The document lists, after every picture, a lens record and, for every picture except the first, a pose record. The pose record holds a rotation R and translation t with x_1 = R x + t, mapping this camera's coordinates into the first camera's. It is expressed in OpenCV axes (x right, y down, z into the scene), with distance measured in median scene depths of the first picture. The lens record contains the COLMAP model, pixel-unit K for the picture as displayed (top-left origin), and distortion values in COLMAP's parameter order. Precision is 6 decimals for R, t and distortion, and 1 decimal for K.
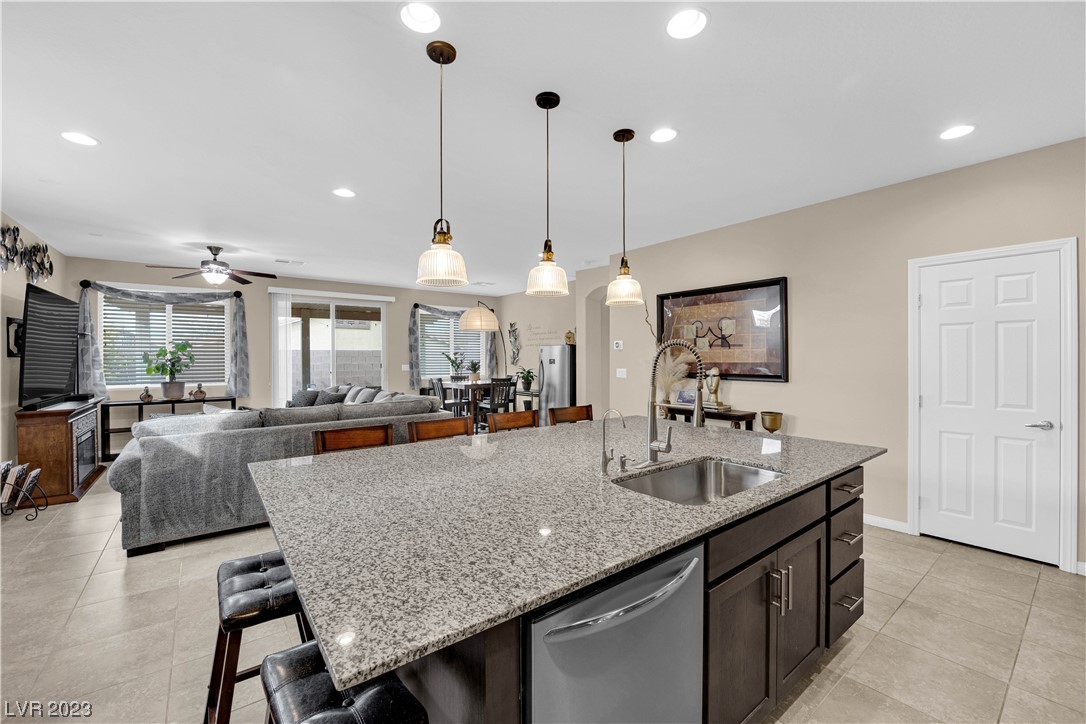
lens RADIAL K [[437.8, 0, 546.2], [0, 437.8, 357.4], [0, 0, 1]] dist [-0.000538, -0.009188]
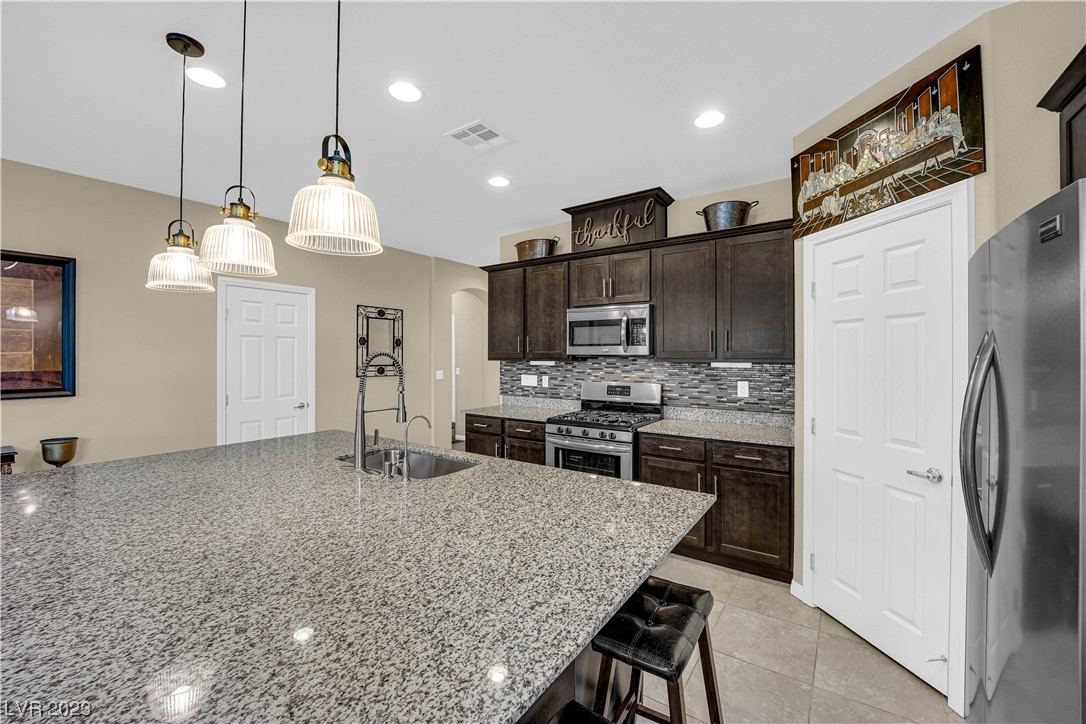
lens RADIAL K [[437.8, 0, 546.2], [0, 437.8, 357.4], [0, 0, 1]] dist [-0.000538, -0.009188]
pose [[-0.303556, 0.000347, 0.952813, -0.642370], [-0.000901, 0.999999, -0.000651, -0.016289], [-0.952813, -0.001056, -0.303556, 0.668421]]
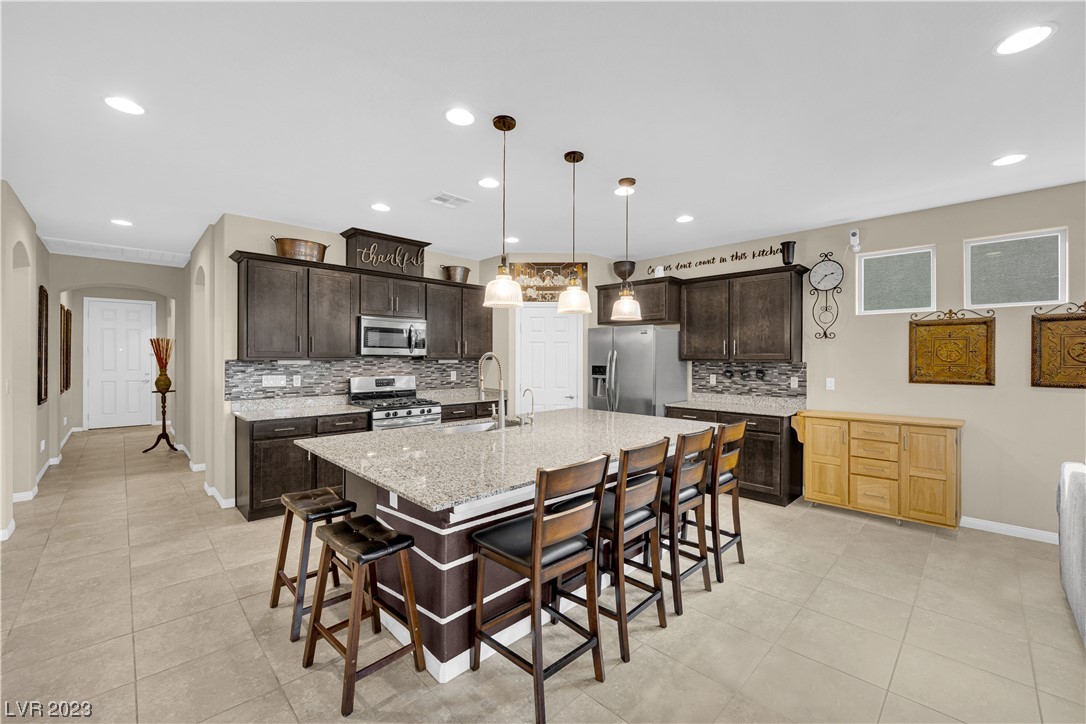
lens RADIAL K [[435.3, 0, 543.0], [0, 435.3, 362.0], [0, 0, 1]] dist [-0.000825, -0.000103]
pose [[-0.993533, -0.000017, -0.113542, 0.201397], [-0.001247, 0.999941, 0.010770, -0.016668], [0.113536, 0.010842, -0.993475, 1.923121]]
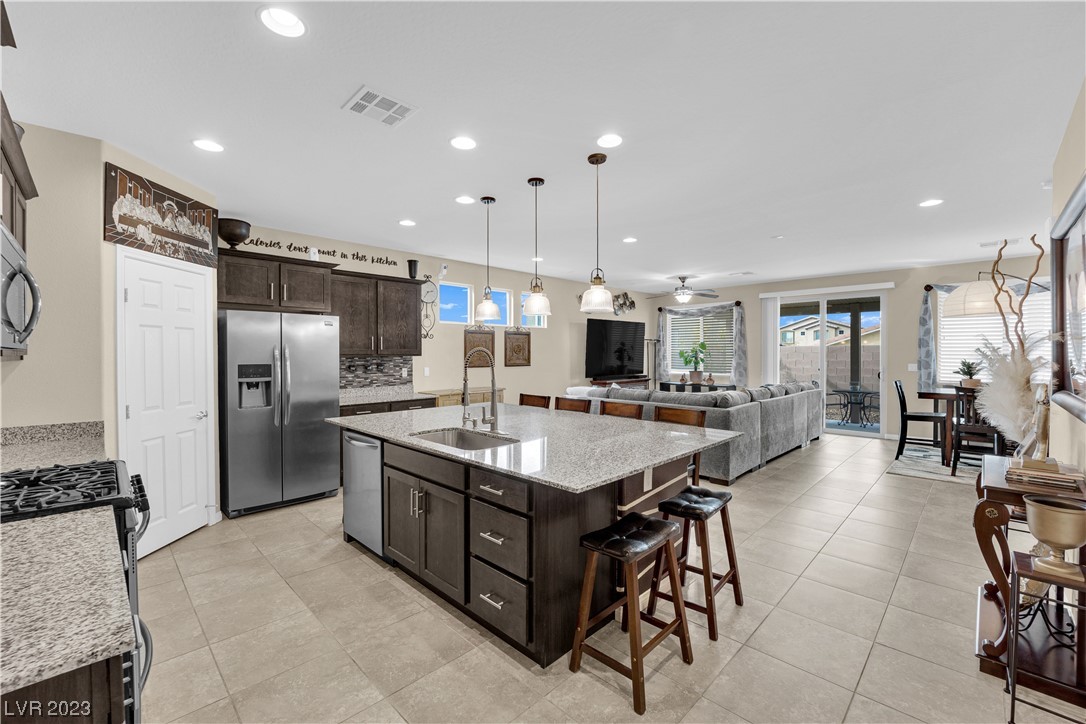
lens RADIAL K [[453.2, 0, 543.7], [0, 453.2, 354.9], [0, 0, 1]] dist [-0.001278, -0.000157]
pose [[0.129022, 0.007003, -0.991617, 1.309423], [0.001085, 0.999973, 0.007203, -0.020023], [0.991641, -0.002005, 0.129011, 0.721898]]
